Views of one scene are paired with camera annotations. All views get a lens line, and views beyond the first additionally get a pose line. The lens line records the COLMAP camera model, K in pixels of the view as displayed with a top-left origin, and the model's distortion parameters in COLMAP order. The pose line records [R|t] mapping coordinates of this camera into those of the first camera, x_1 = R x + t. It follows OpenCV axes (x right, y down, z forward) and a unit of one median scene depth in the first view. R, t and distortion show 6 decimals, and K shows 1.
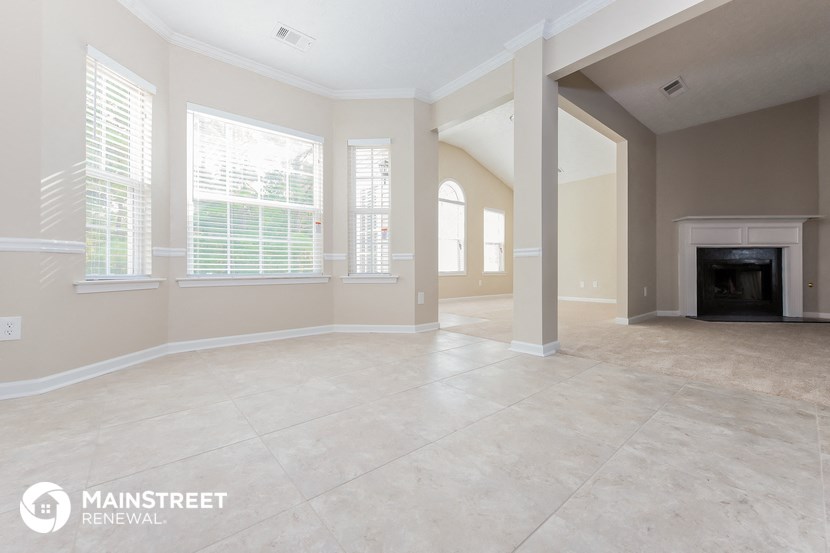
lens RADIAL K [[333.5, 0, 423.3], [0, 333.5, 268.2], [0, 0, 1]] dist [-0.001302, -0.000390]
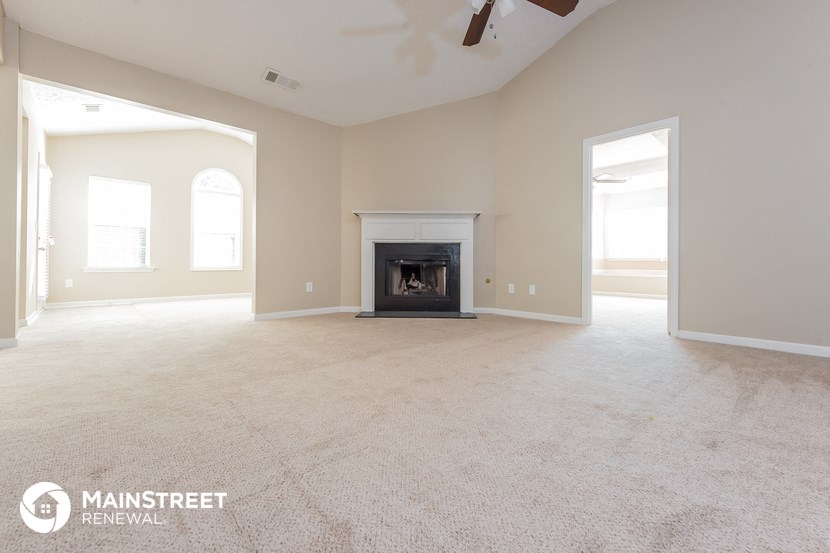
lens RADIAL K [[351.6, 0, 419.6], [0, 351.6, 263.5], [0, 0, 1]] dist [0.013403, -0.000057]
pose [[0.998826, 0.002560, 0.048380, 1.152039], [-0.002548, 0.999997, -0.000321, 0.000347], [-0.048380, 0.000197, 0.998829, -0.054282]]
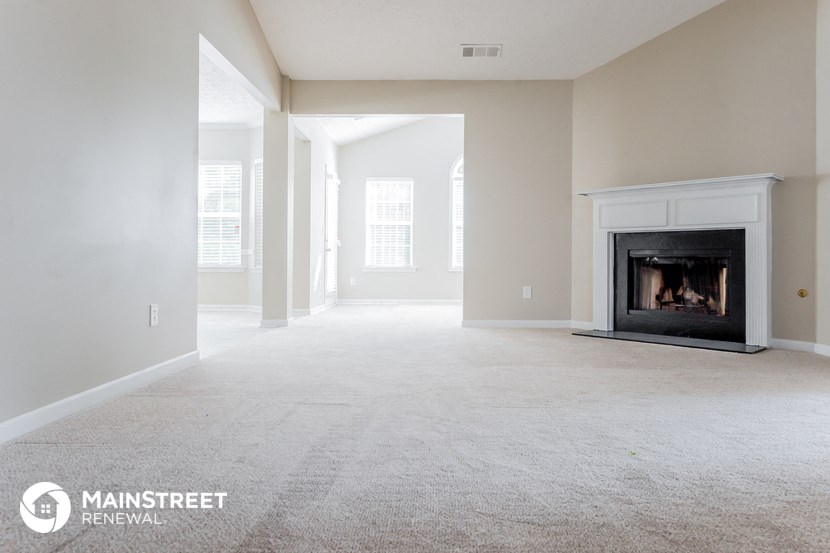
lens RADIAL K [[570.9, 0, 418.5], [0, 570.9, 261.1], [0, 0, 1]] dist [0.002040, -0.000325]
pose [[0.743053, 0.000956, -0.669232, 1.683252], [-0.005849, 0.999970, -0.005066, 0.007020], [0.669207, 0.007678, 0.743036, -0.188468]]
